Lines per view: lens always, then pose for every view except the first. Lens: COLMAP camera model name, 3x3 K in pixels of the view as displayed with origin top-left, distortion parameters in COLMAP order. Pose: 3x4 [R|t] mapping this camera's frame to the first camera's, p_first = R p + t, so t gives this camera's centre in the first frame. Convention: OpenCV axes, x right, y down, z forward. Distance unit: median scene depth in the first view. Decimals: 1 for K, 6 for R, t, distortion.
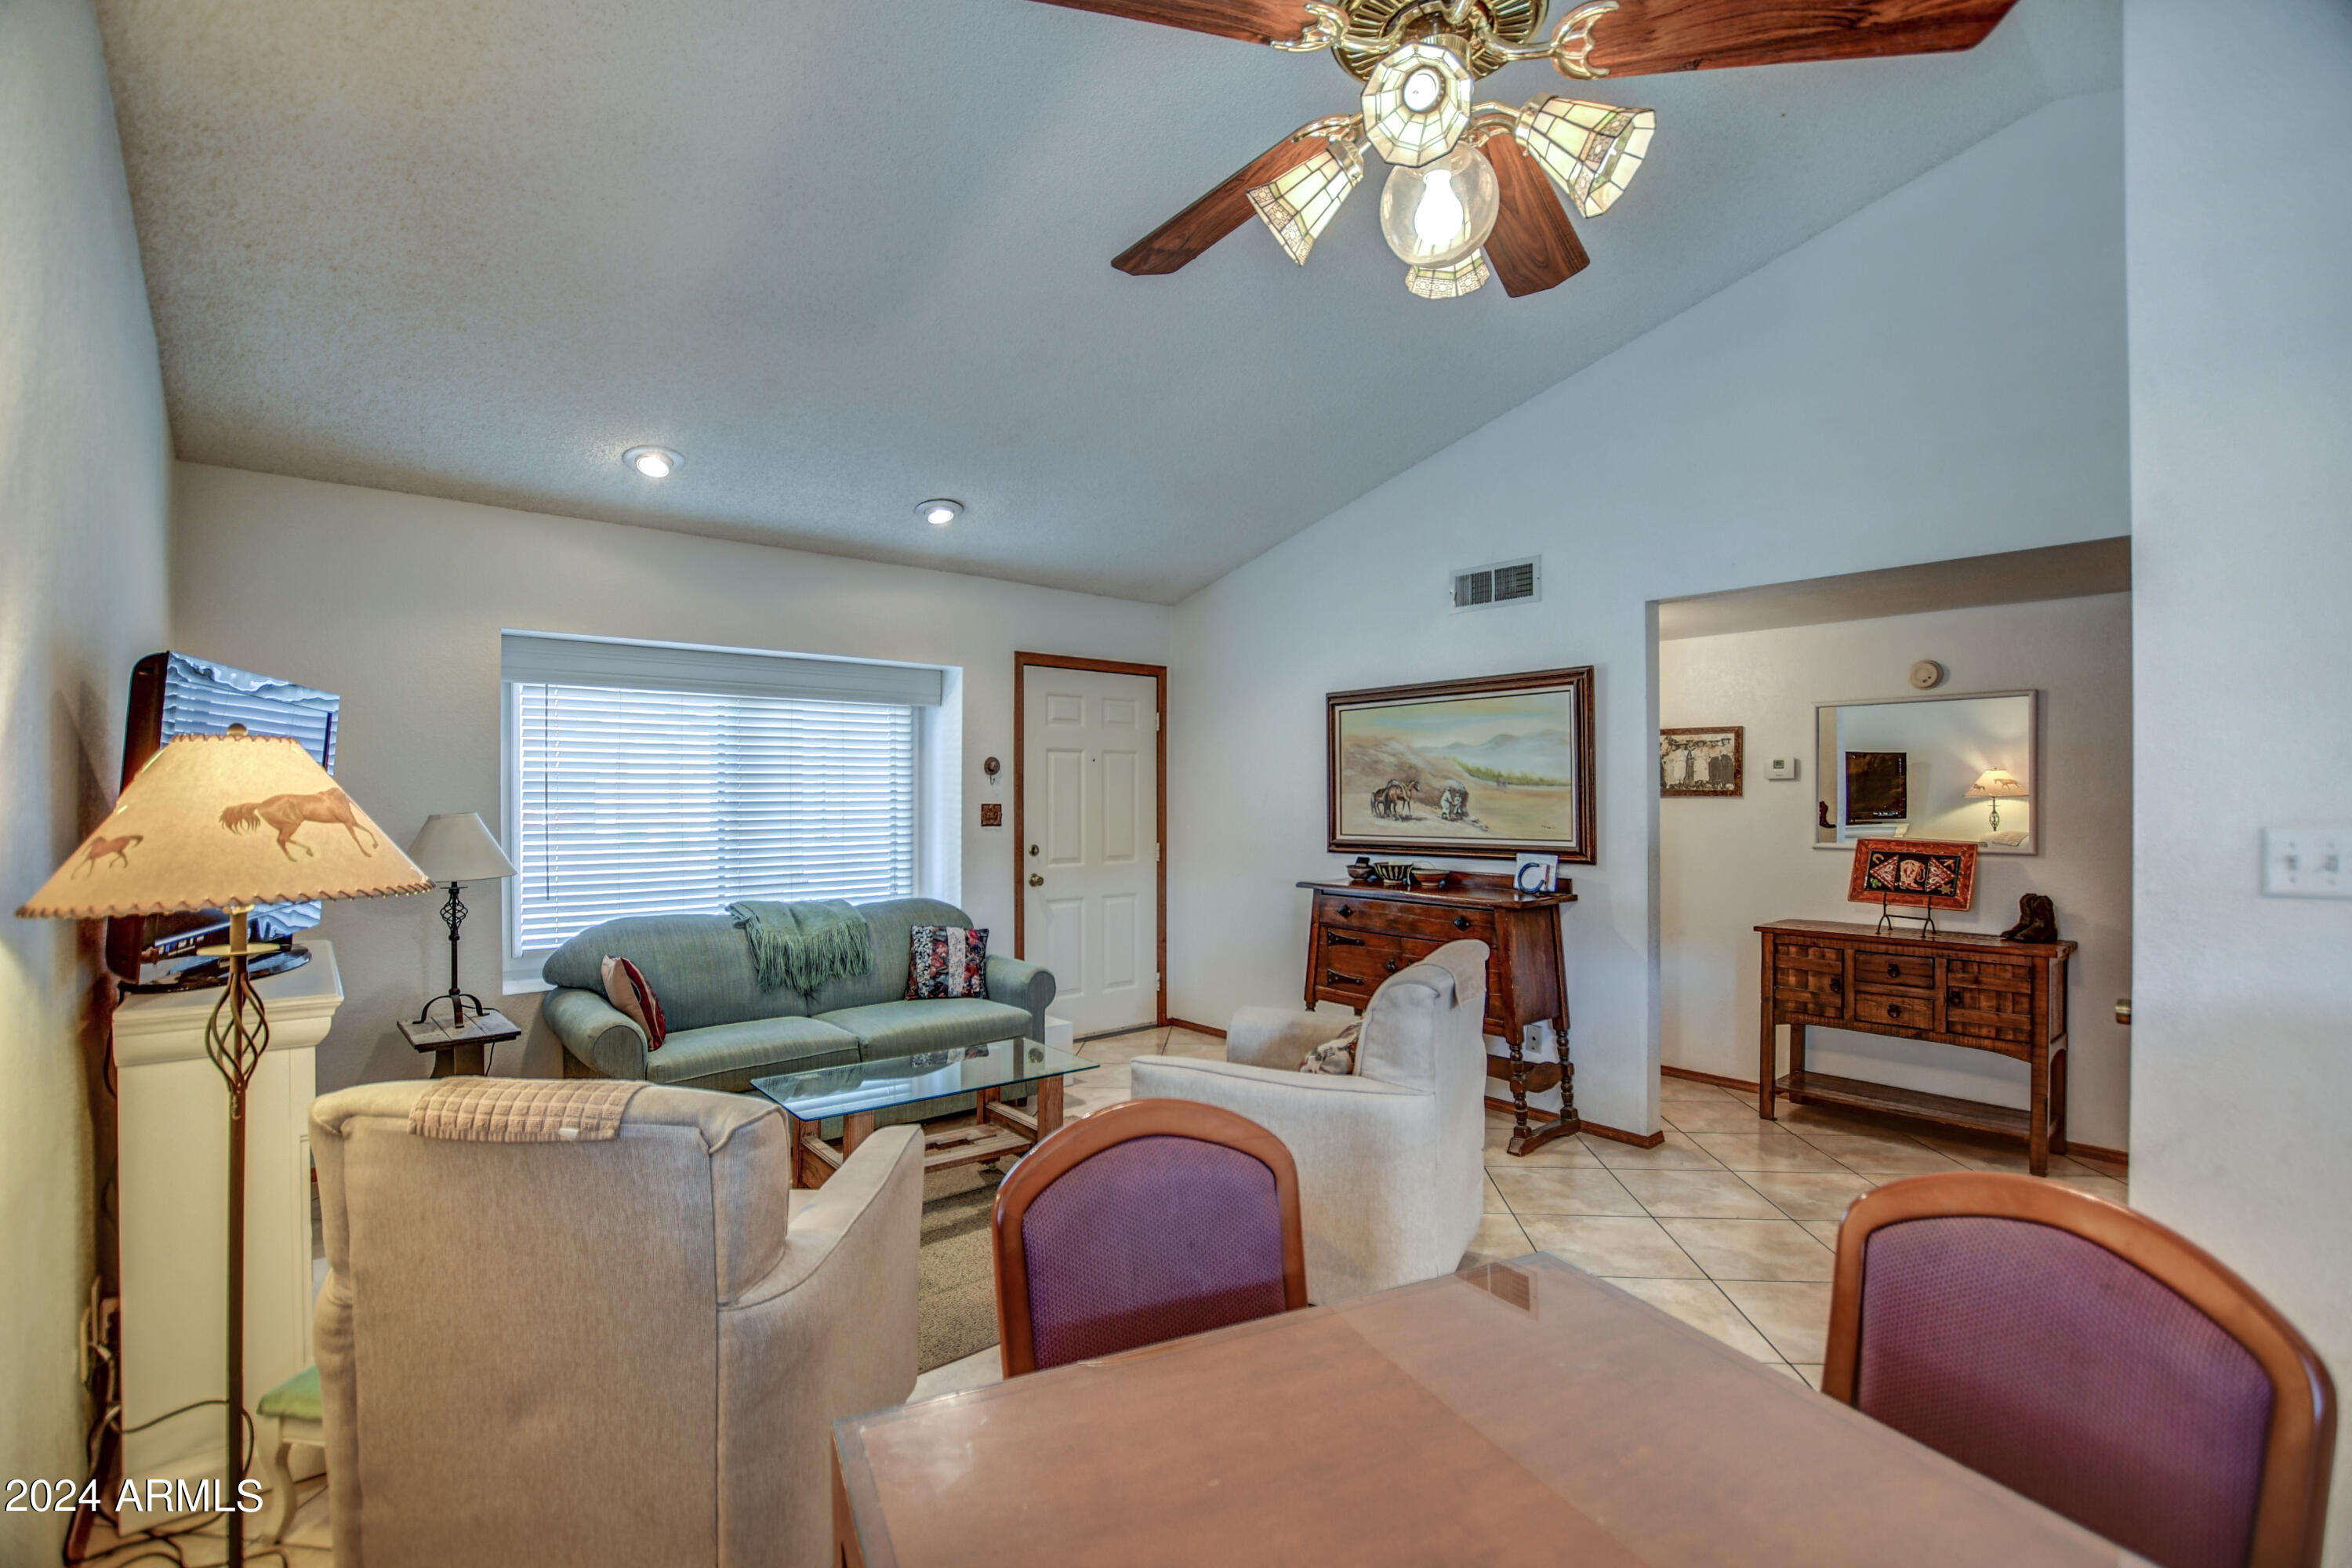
lens RADIAL K [[1049.6, 0, 1196.6], [0, 1049.6, 789.9], [0, 0, 1]] dist [-0.015488, -0.000199]
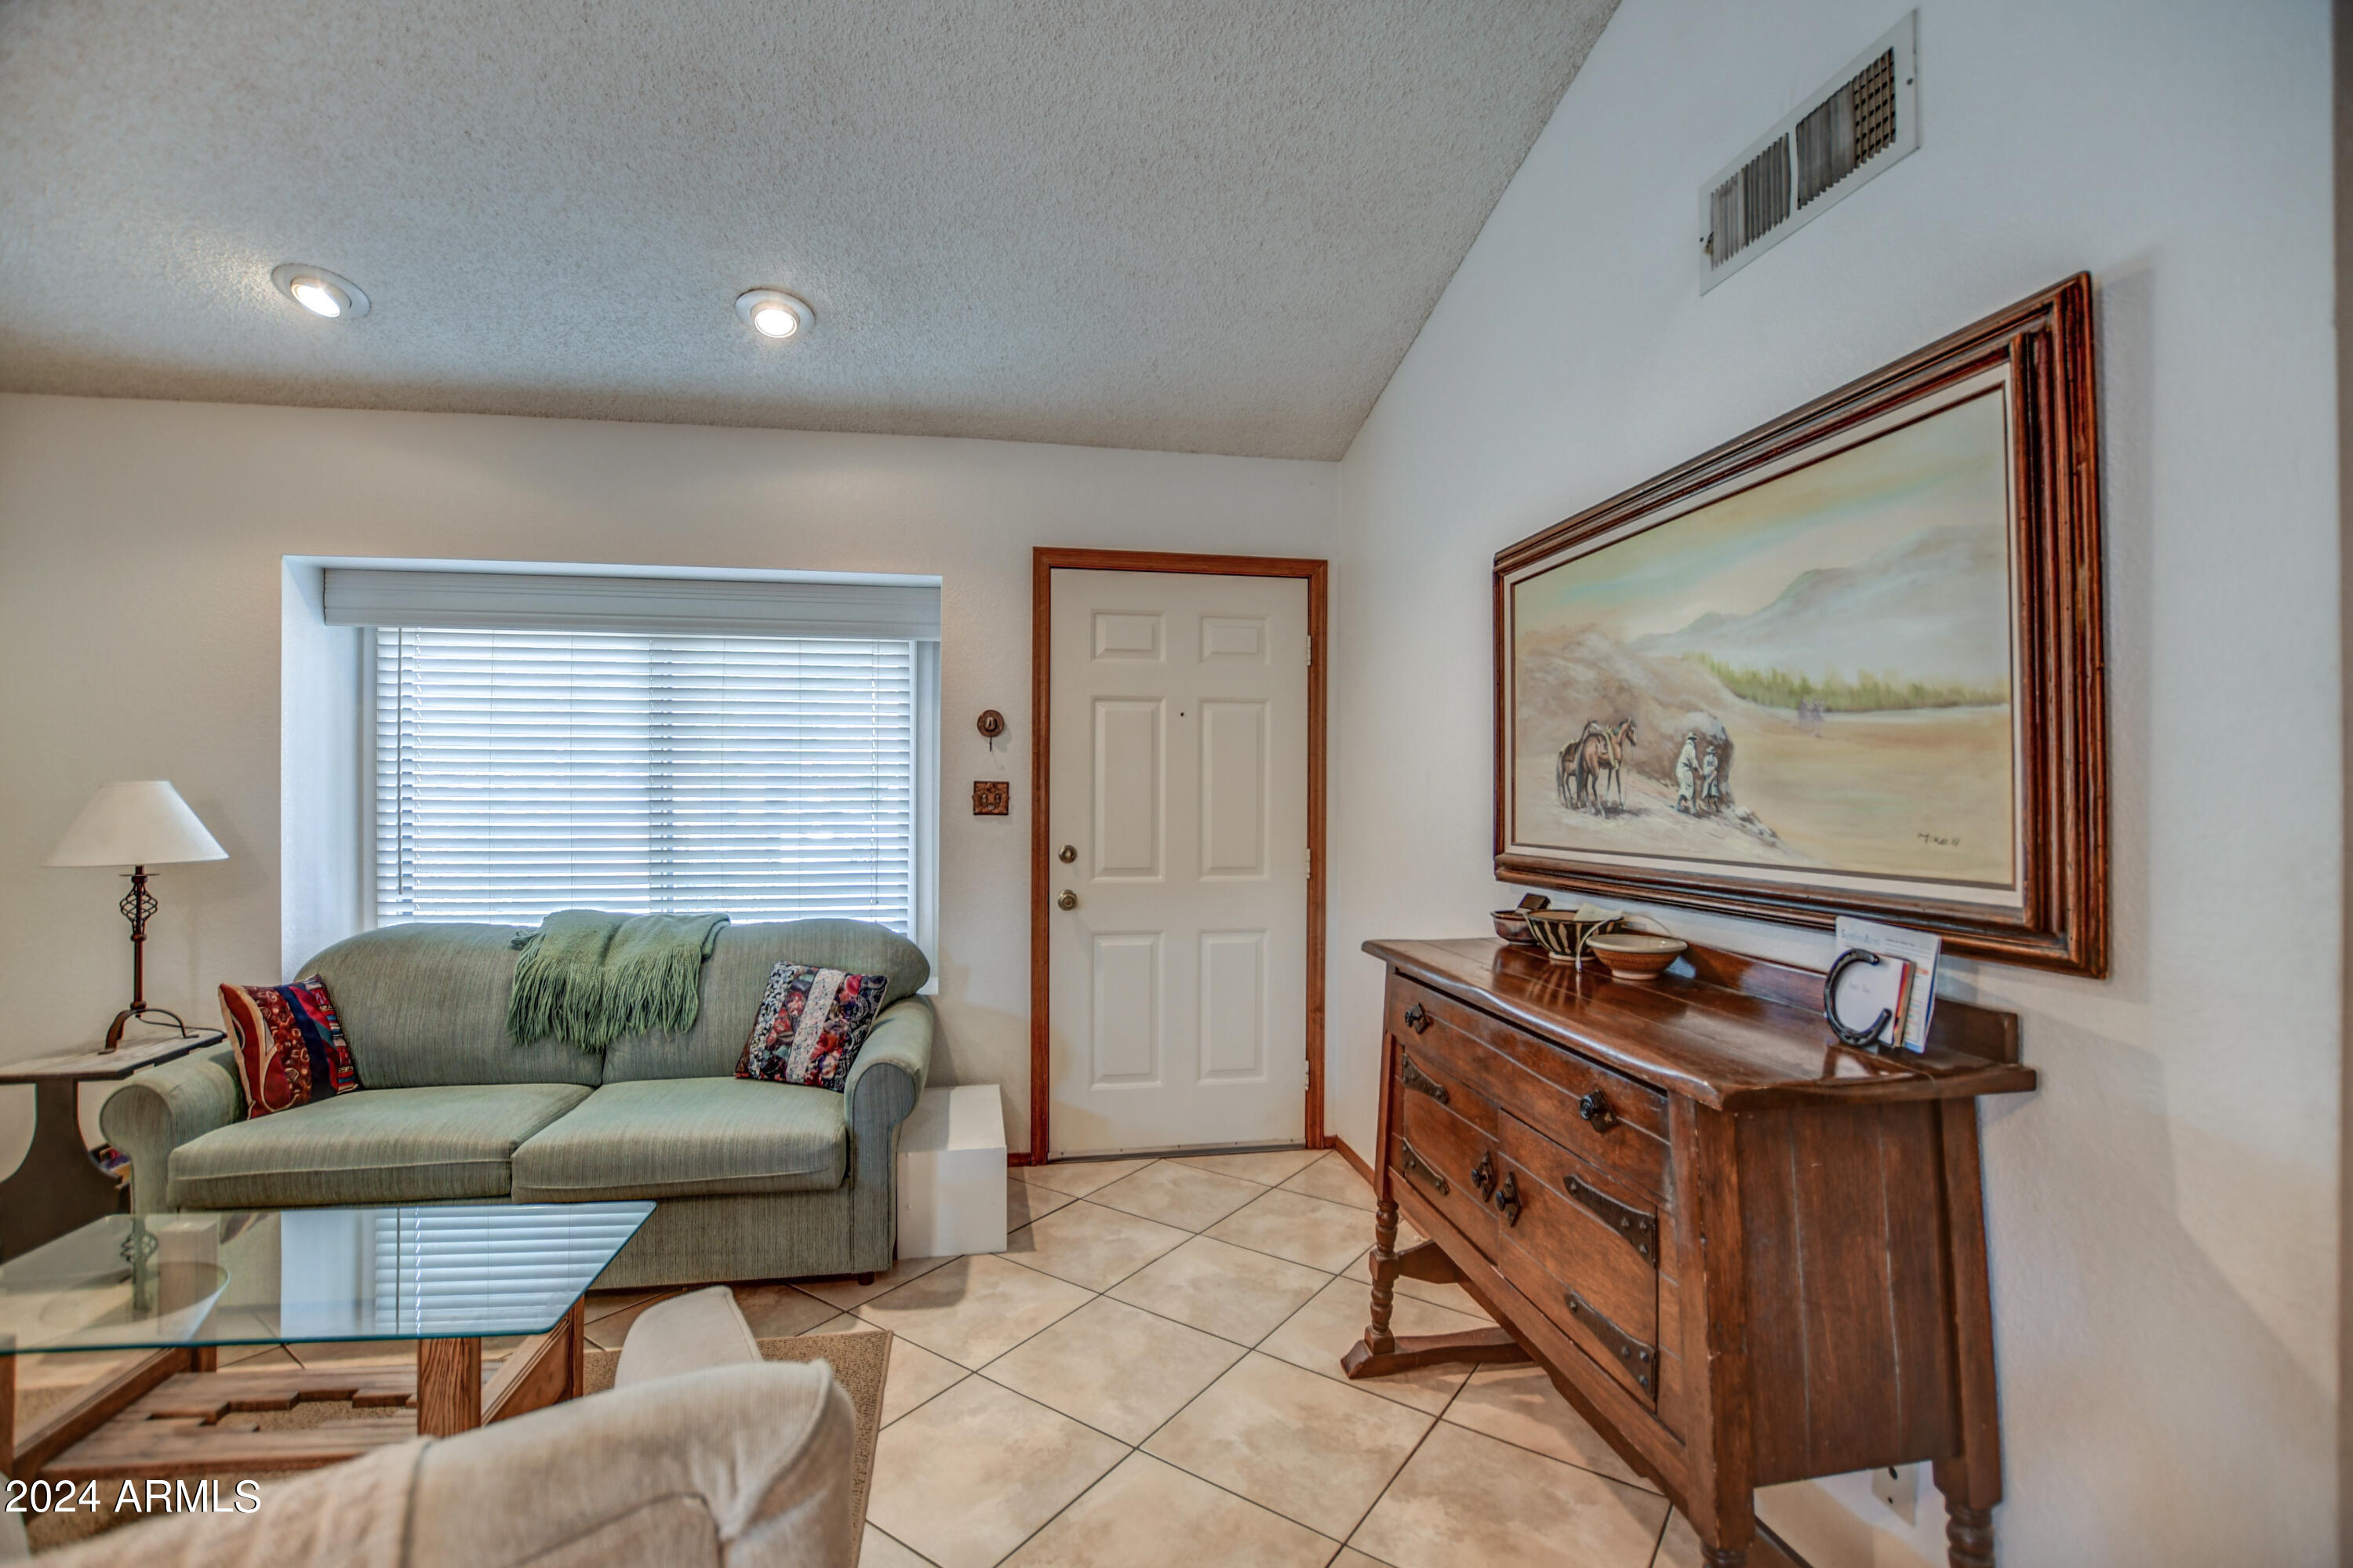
lens RADIAL K [[1049.3, 0, 1171.1], [0, 1049.3, 791.7], [0, 0, 1]] dist [-0.028348, 0.003762]
pose [[0.852288, 0.004577, -0.523053, 0.279375], [-0.002833, 0.999987, 0.004135, 0.019093], [0.523065, -0.002042, 0.852290, 0.567907]]
